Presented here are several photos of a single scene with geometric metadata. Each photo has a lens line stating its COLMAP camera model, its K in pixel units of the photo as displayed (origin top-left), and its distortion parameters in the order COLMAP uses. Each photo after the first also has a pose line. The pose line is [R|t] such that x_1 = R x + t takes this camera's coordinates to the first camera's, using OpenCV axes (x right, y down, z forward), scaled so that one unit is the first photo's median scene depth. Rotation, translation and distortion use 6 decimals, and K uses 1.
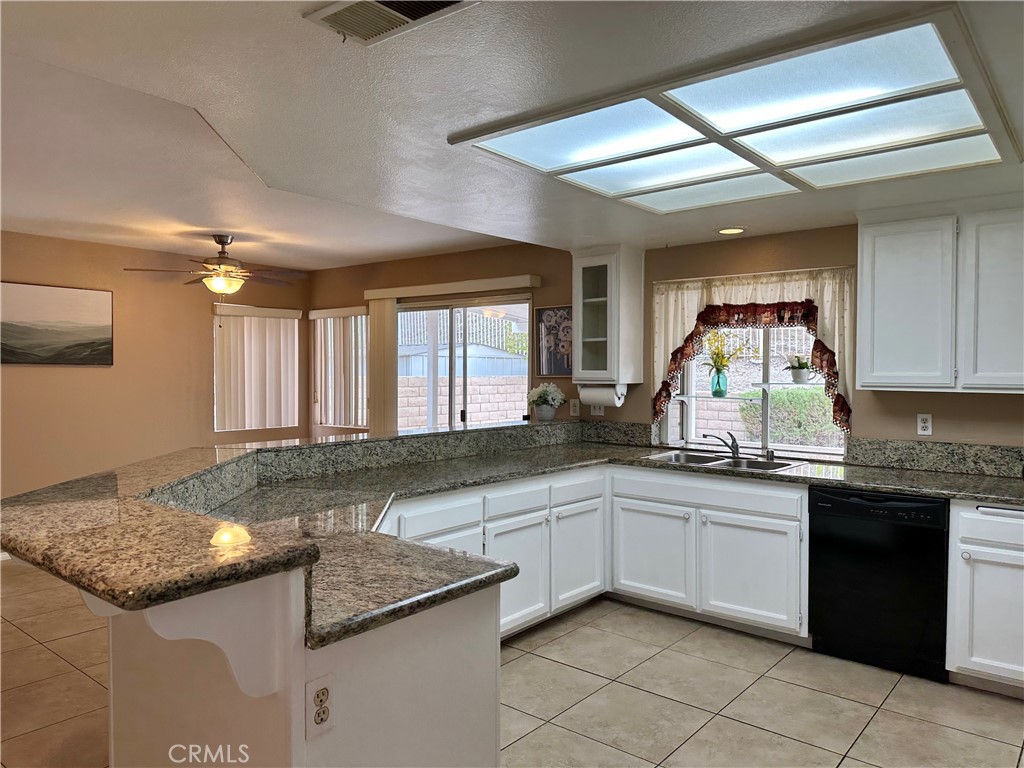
lens RADIAL K [[712.2, 0, 512.0], [0, 712.2, 384.0], [0, 0, 1]] dist [0.149941, -0.285398]
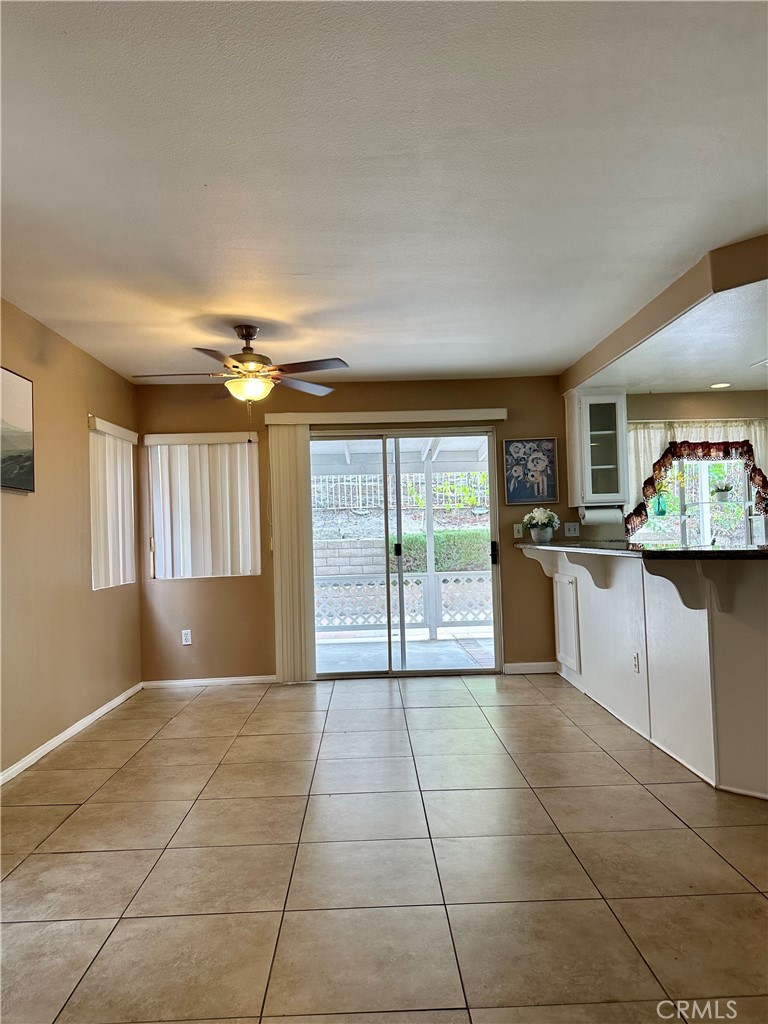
lens RADIAL K [[712.2, 0, 384.0], [0, 712.2, 512.0], [0, 0, 1]] dist [0.149941, -0.285398]
pose [[0.756378, -0.007163, 0.654096, -0.832154], [0.046281, 0.998020, -0.042588, 0.039401], [-0.652496, 0.062485, 0.755212, 0.327326]]
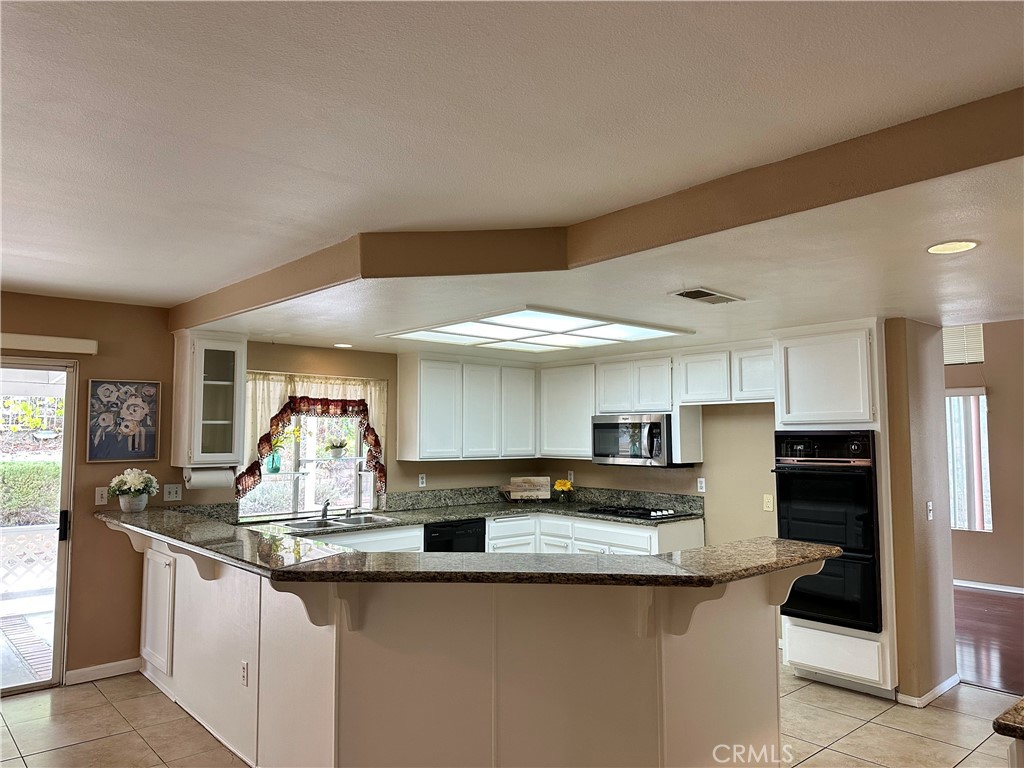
lens RADIAL K [[716.4, 0, 541.5], [0, 716.4, 376.2], [0, 0, 1]] dist [0.002985, -0.030010]
pose [[0.115565, 0.076446, 0.990354, -0.762699], [0.021992, 0.996593, -0.079494, -0.033600], [-0.993056, 0.030966, 0.113491, 0.392656]]
